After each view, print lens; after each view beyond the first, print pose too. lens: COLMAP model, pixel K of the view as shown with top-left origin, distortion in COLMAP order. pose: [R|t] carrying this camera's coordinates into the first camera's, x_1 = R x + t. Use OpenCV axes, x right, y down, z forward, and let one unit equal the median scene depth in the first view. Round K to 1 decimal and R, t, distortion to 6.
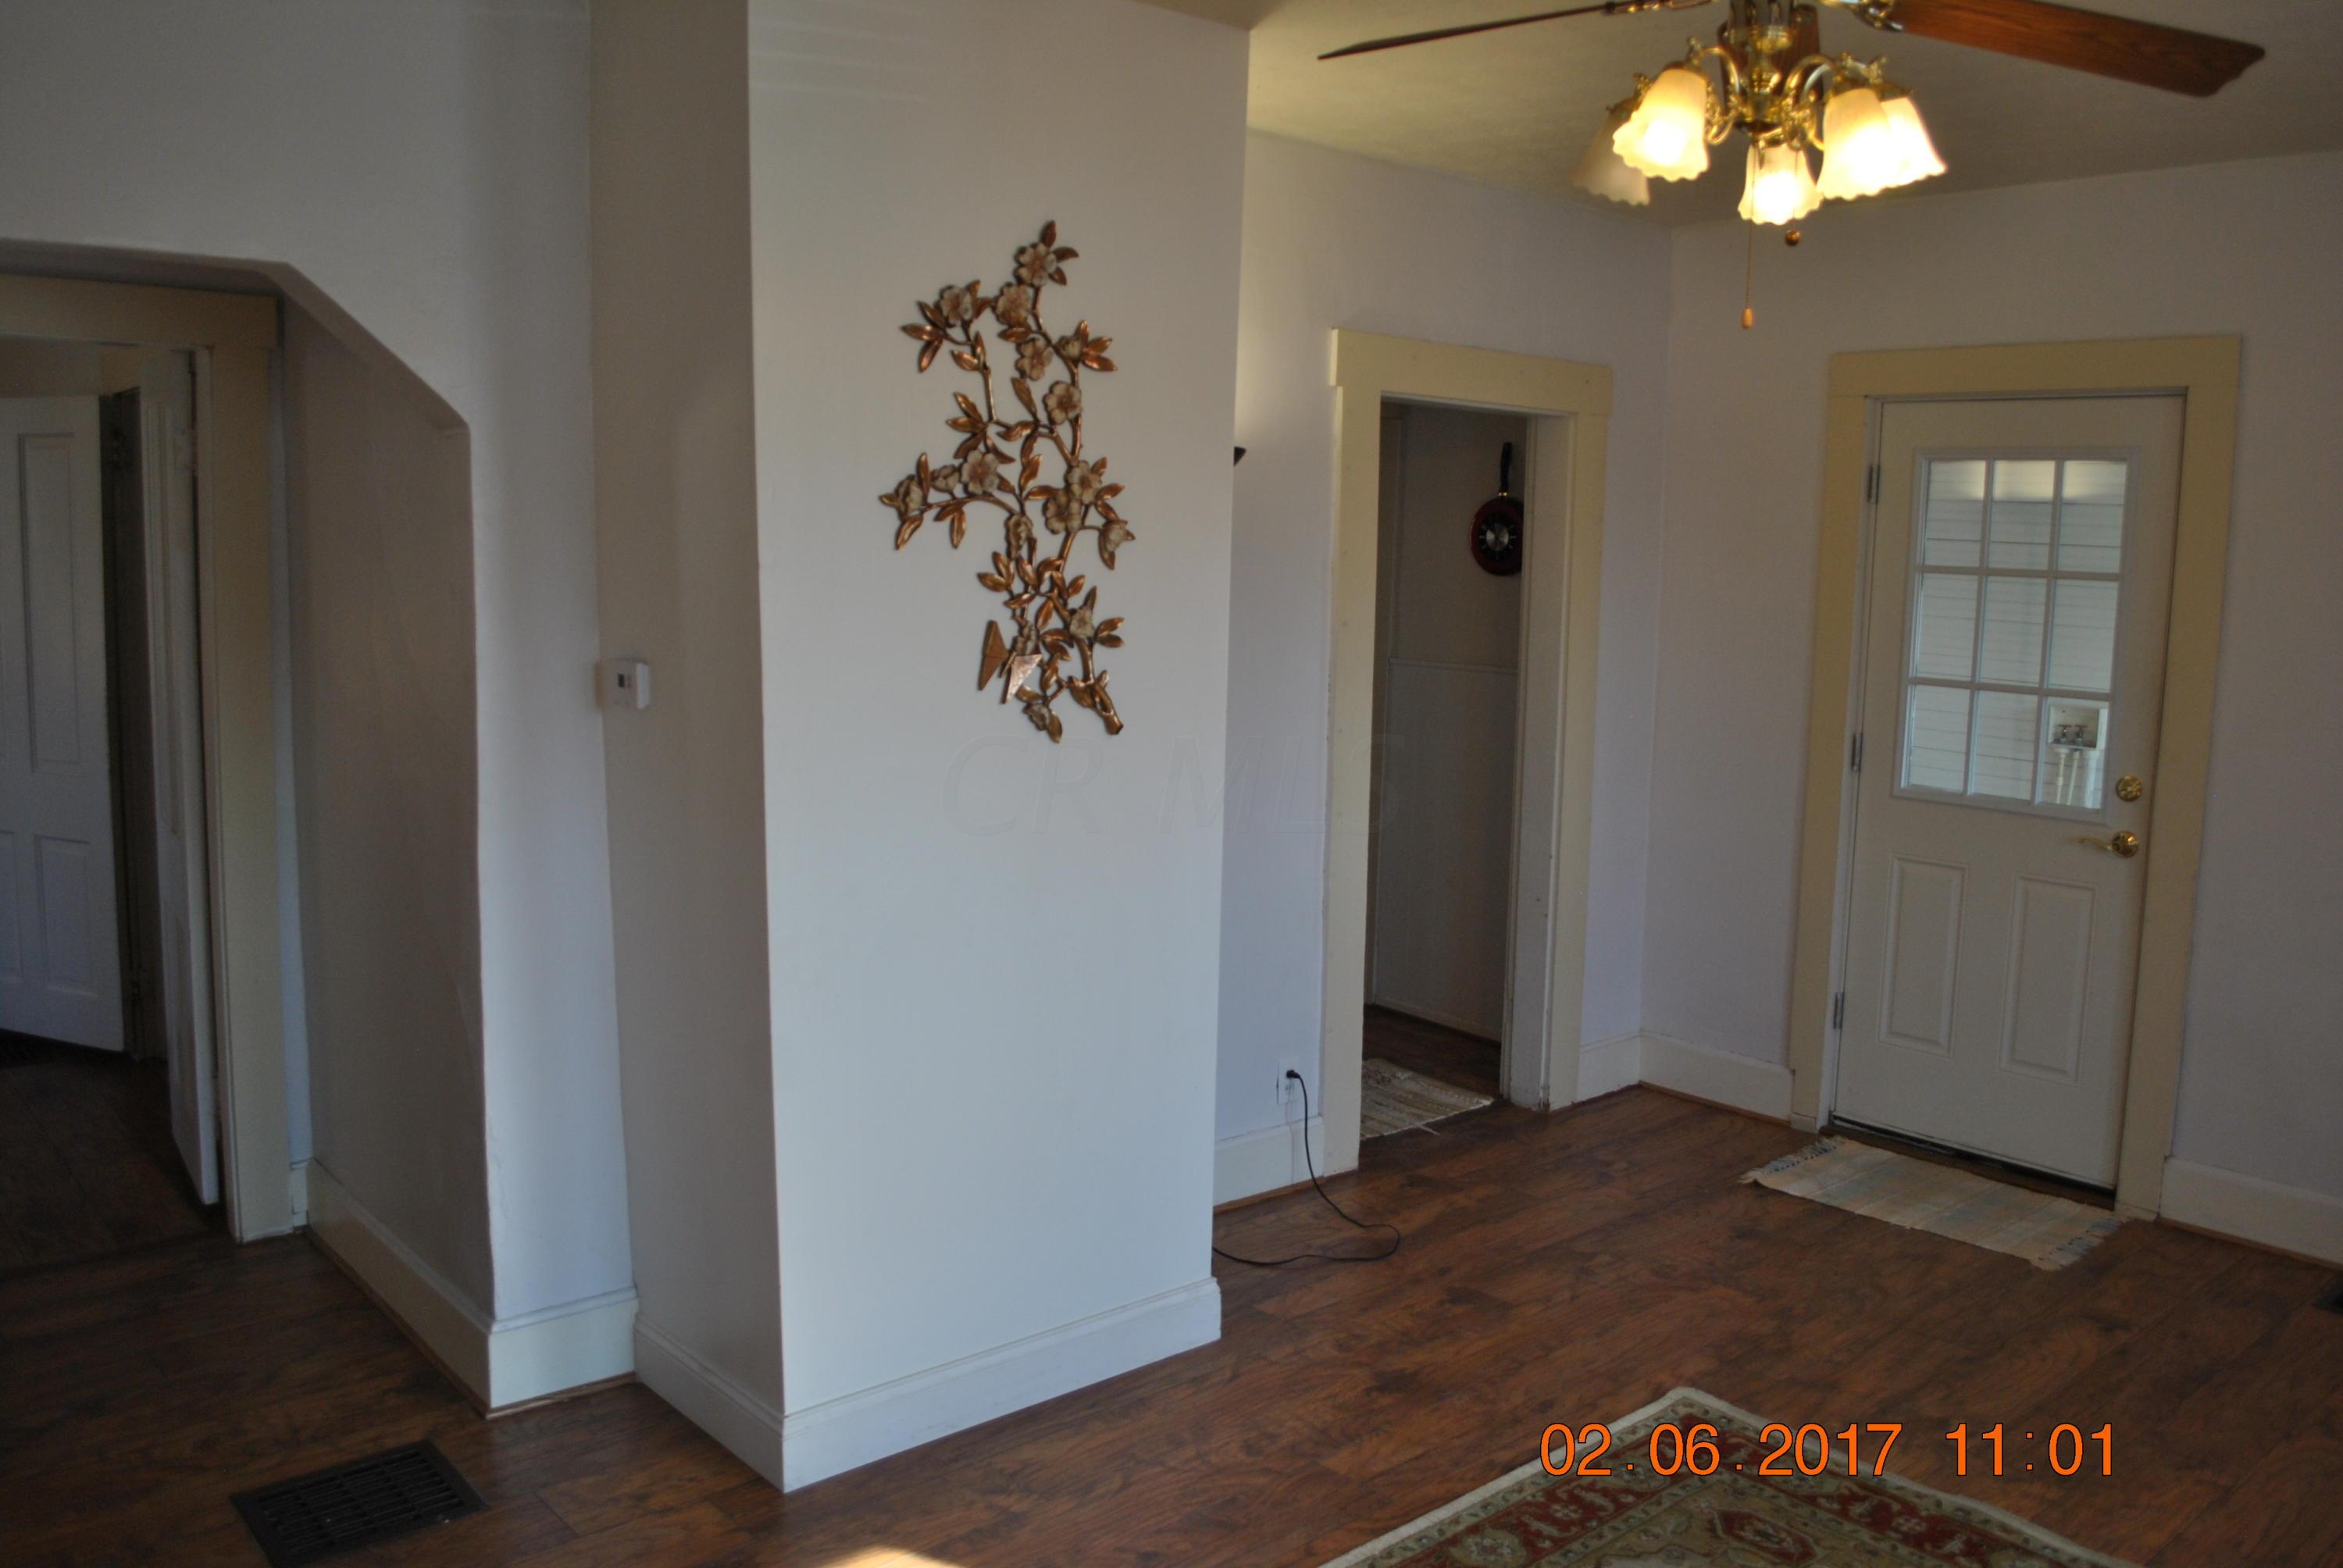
lens RADIAL K [[1849.8, 0, 1177.4], [0, 1849.8, 760.1], [0, 0, 1]] dist [-0.084991, 0.013961]
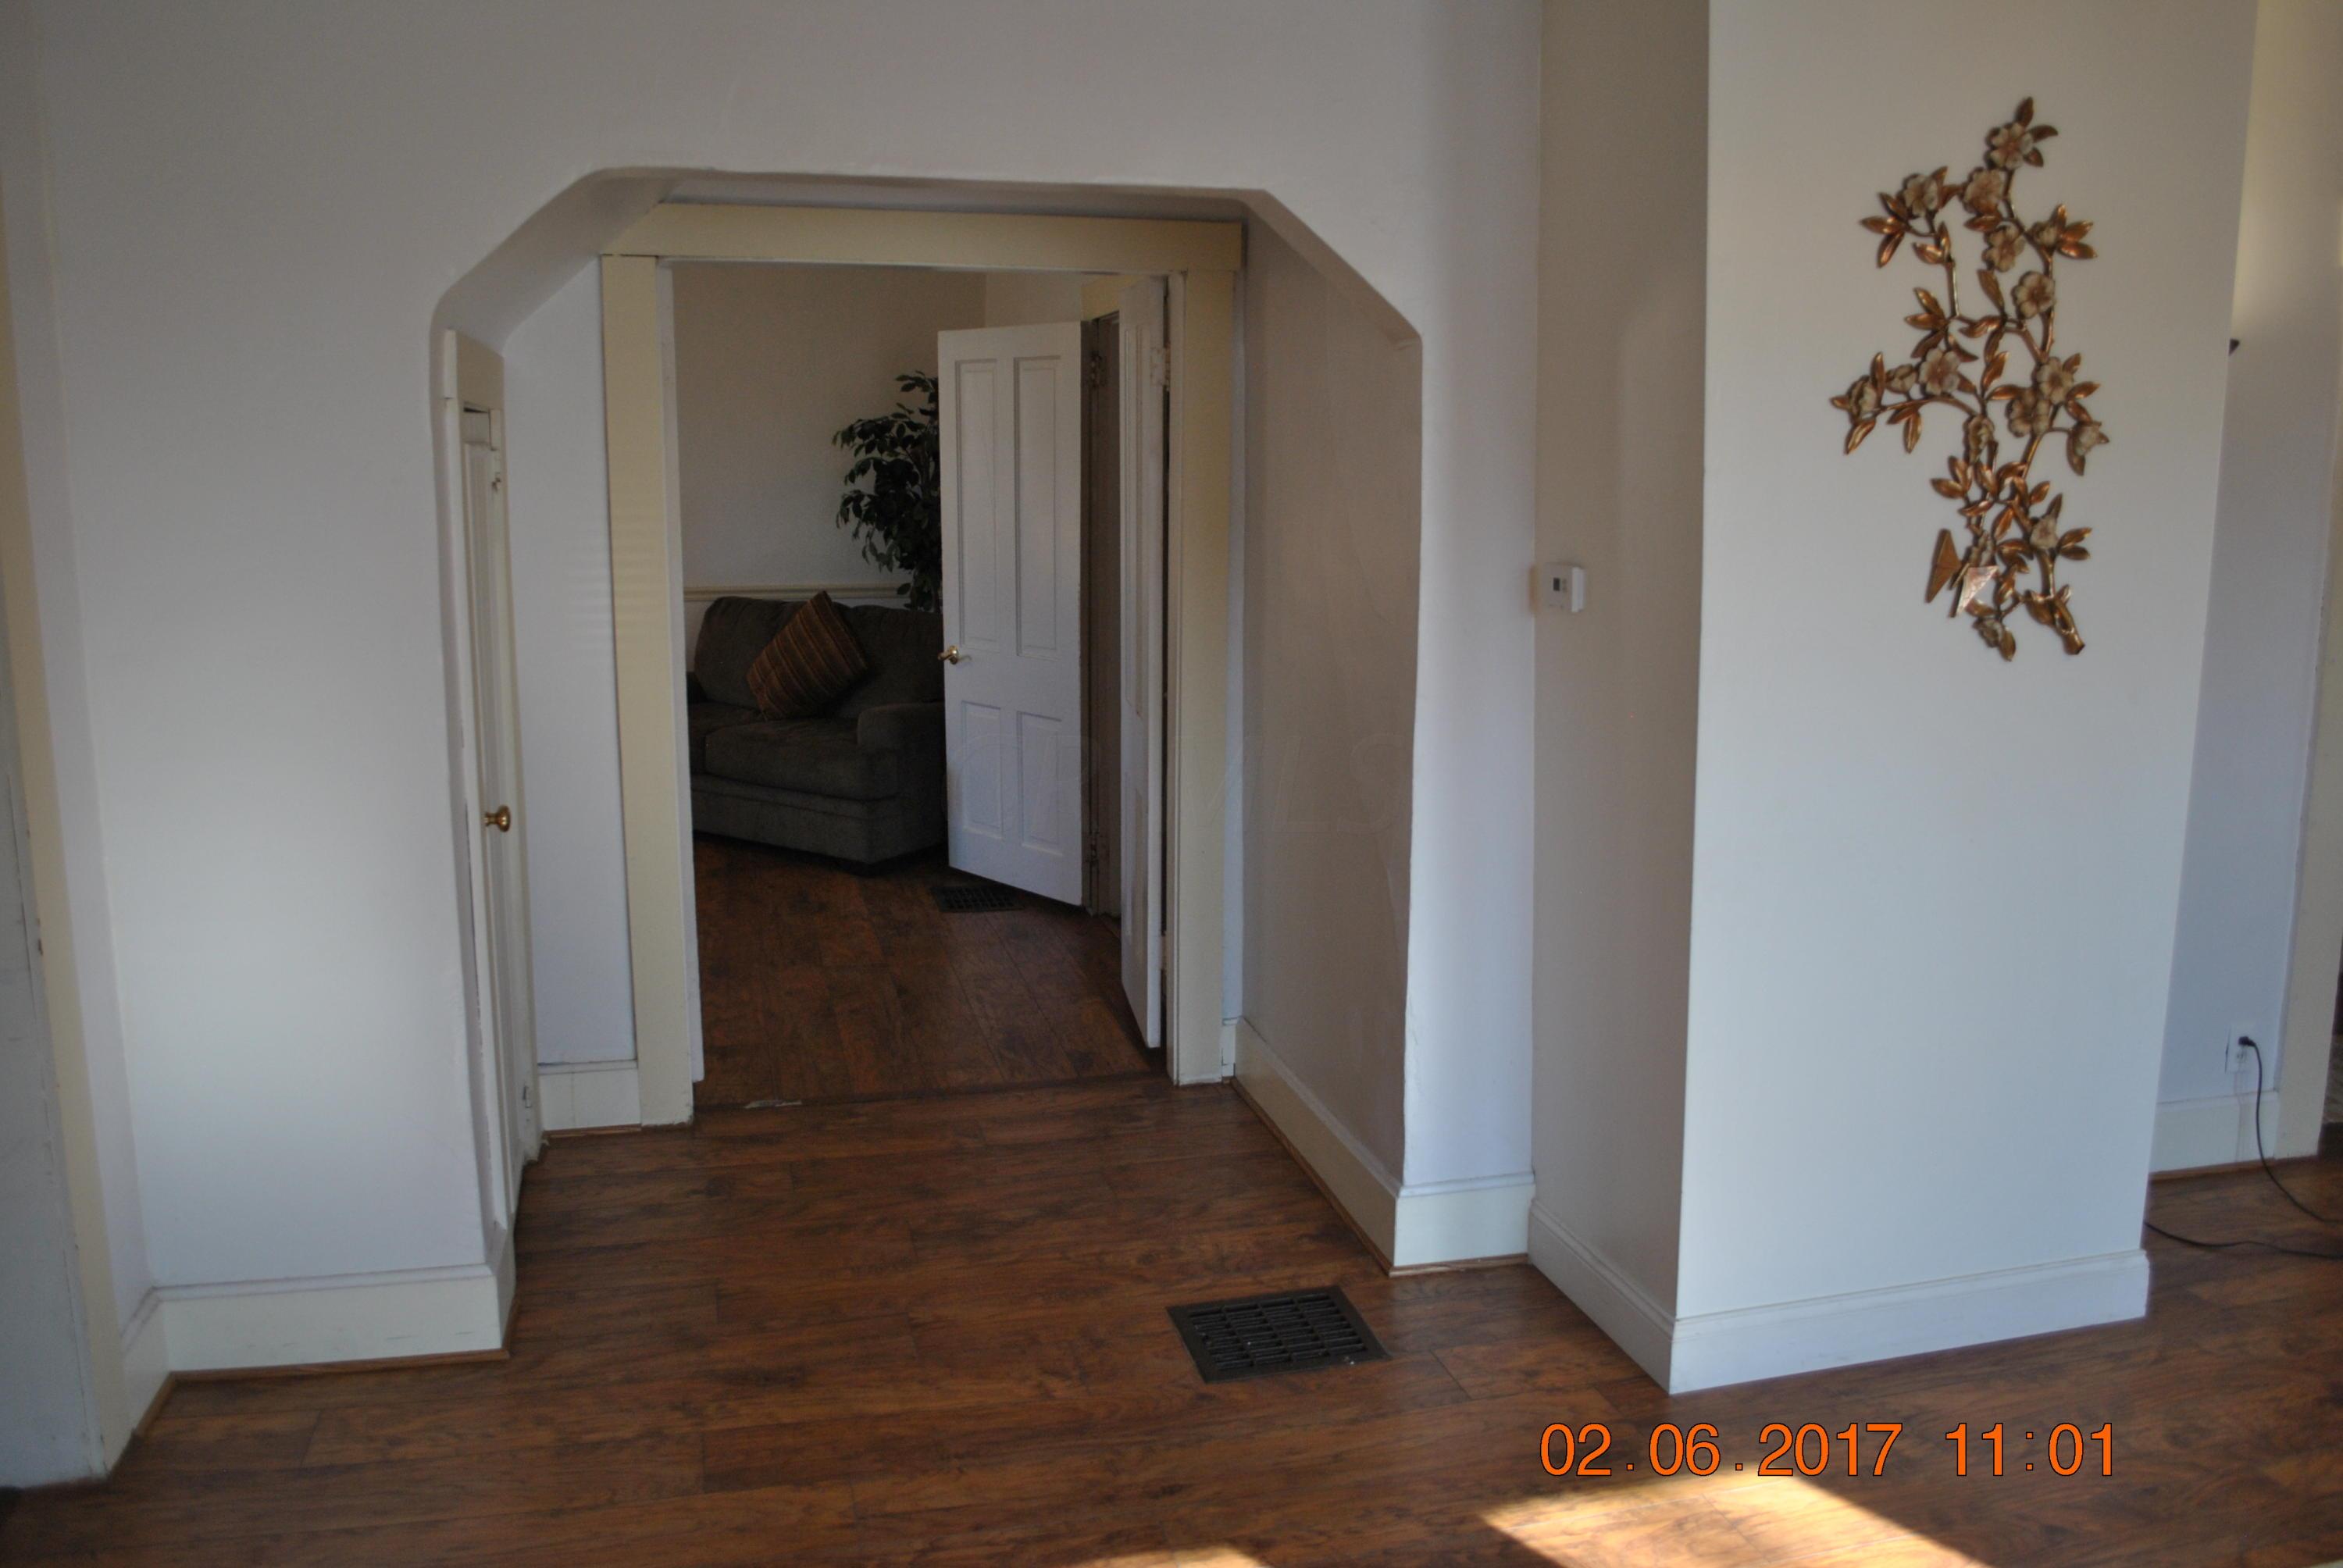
lens RADIAL K [[1849.8, 0, 1184.1], [0, 1849.8, 759.5], [0, 0, 1]] dist [-0.084991, 0.013961]
pose [[0.892842, 0.057812, -0.446643, -0.024213], [-0.036192, 0.997730, 0.056795, 0.003224], [0.448913, -0.034544, 0.892908, -0.011612]]
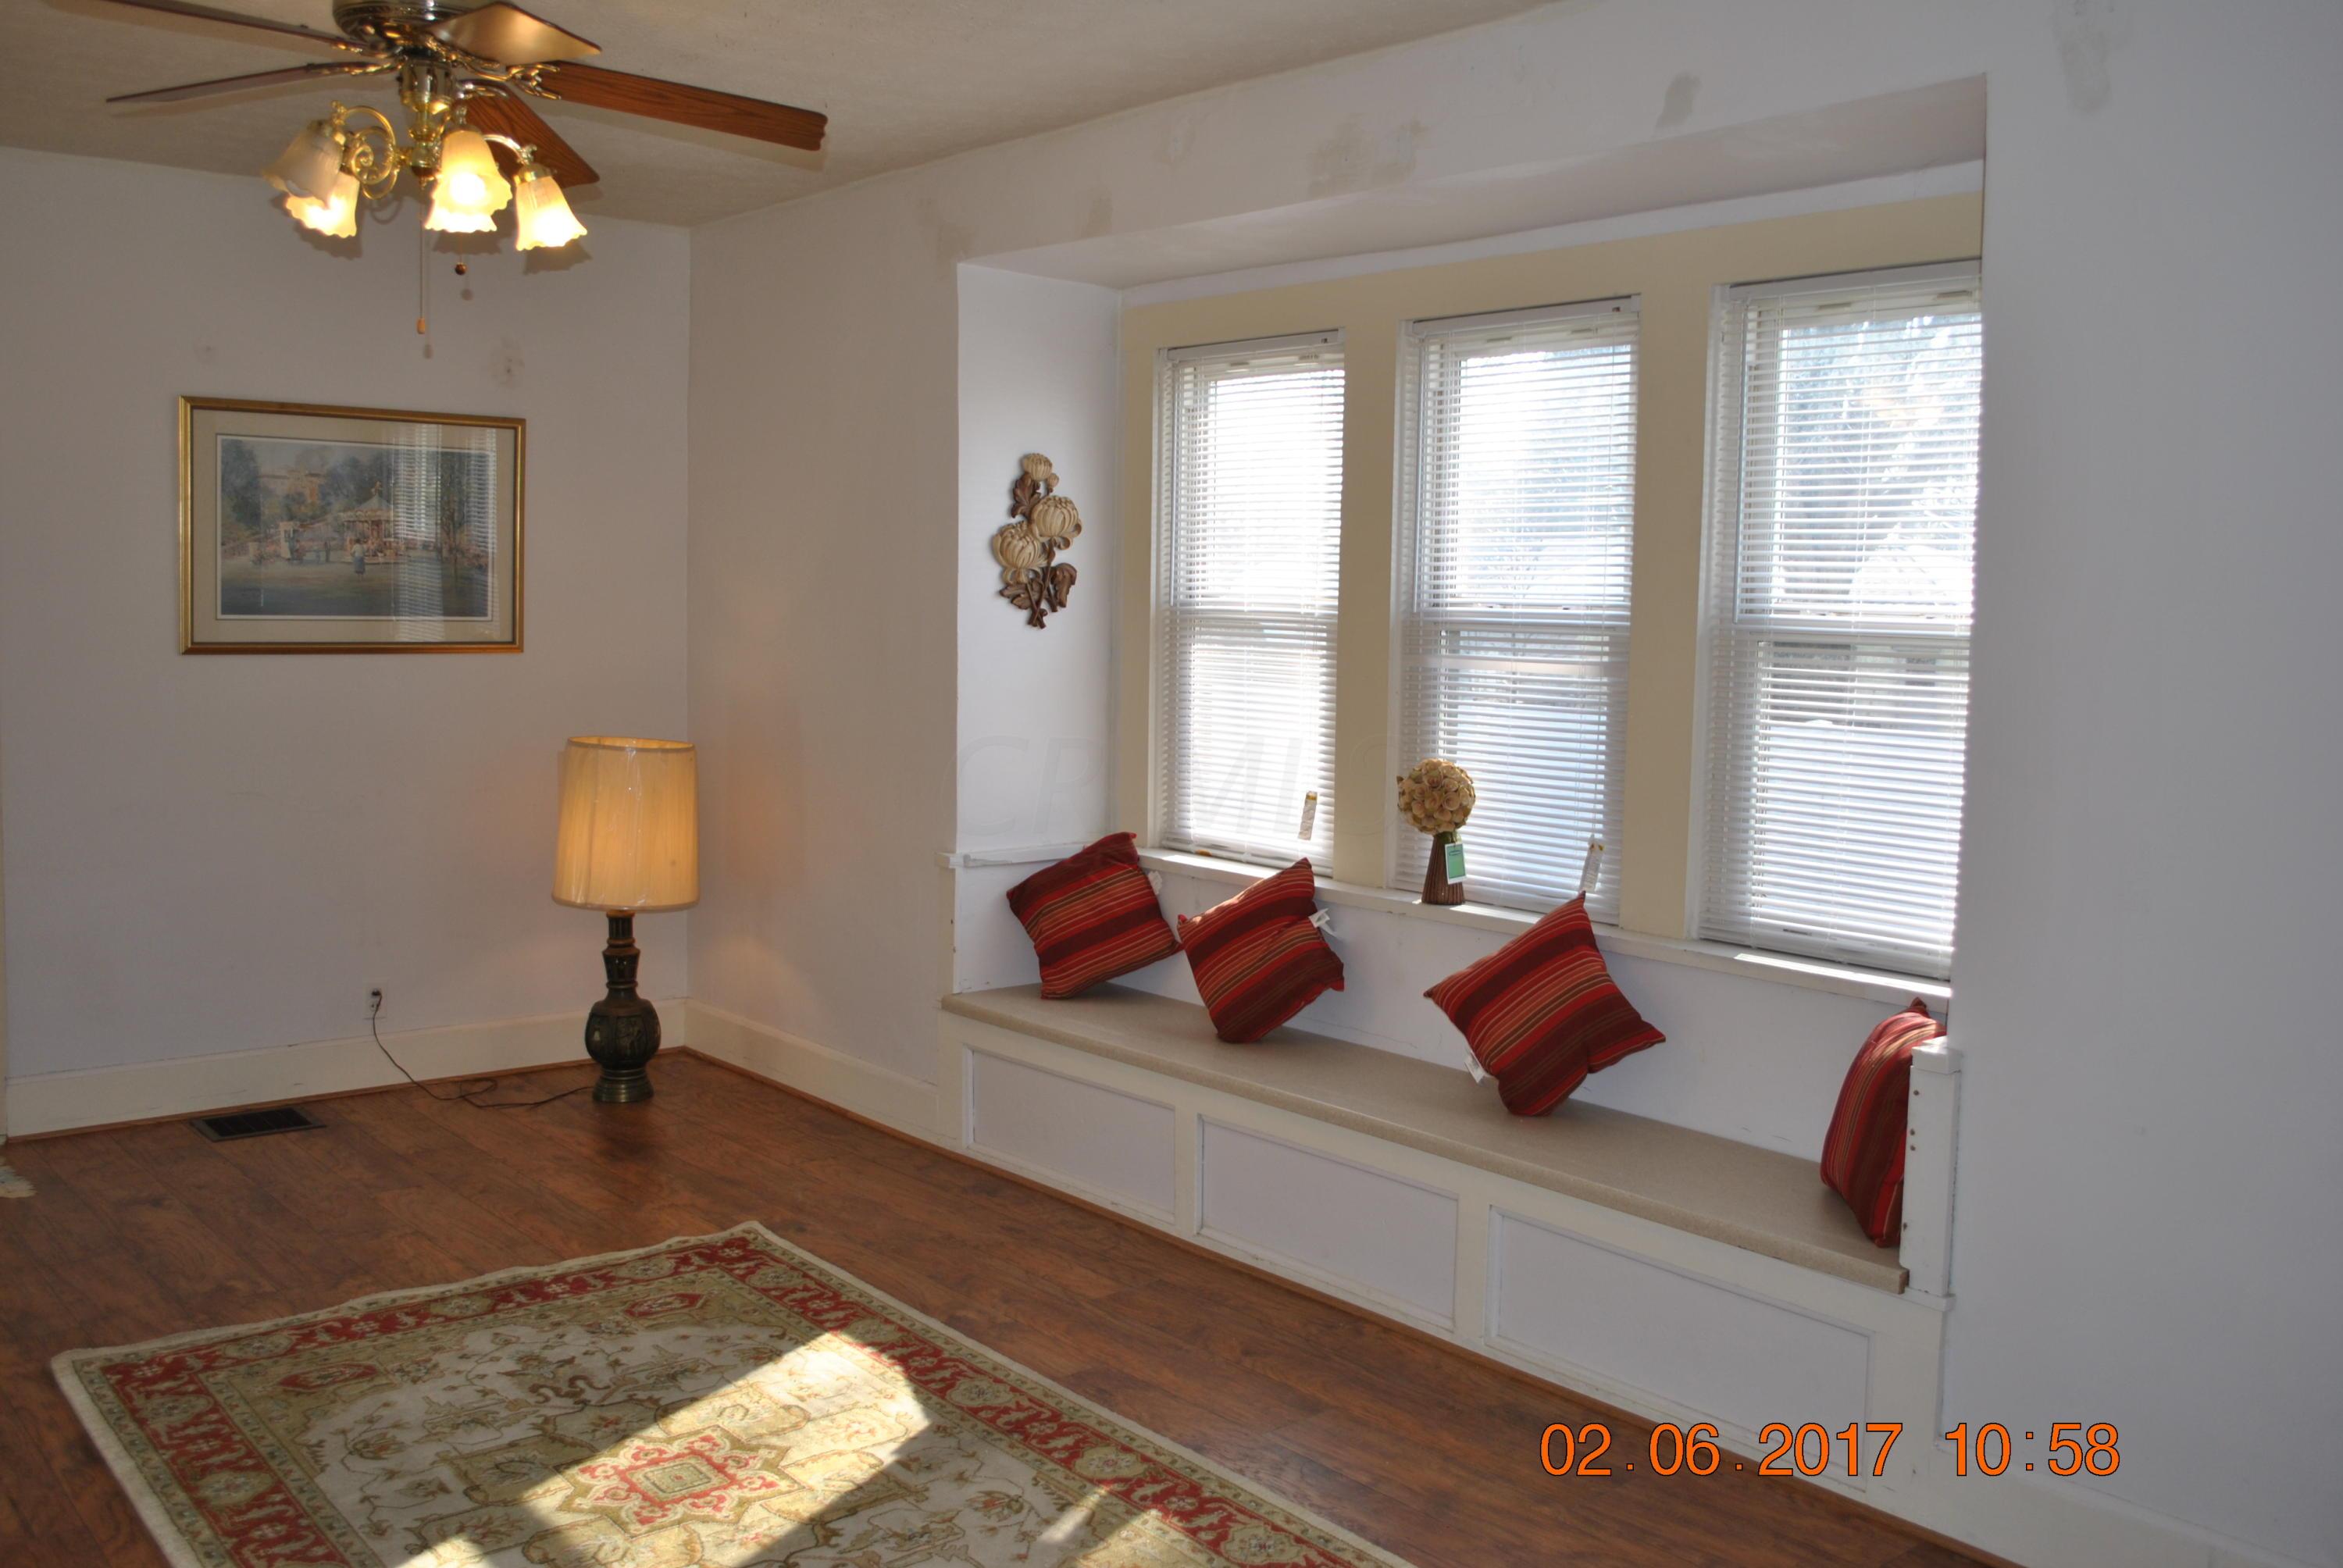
lens RADIAL K [[2042.9, 0, 1170.9], [0, 2042.9, 776.2], [0, 0, 1]] dist [-0.077484, 0.014973]
pose [[0.026323, -0.120836, 0.992323, -0.771480], [0.098058, 0.988192, 0.117732, -0.036021], [-0.994832, 0.094206, 0.037862, 0.345458]]
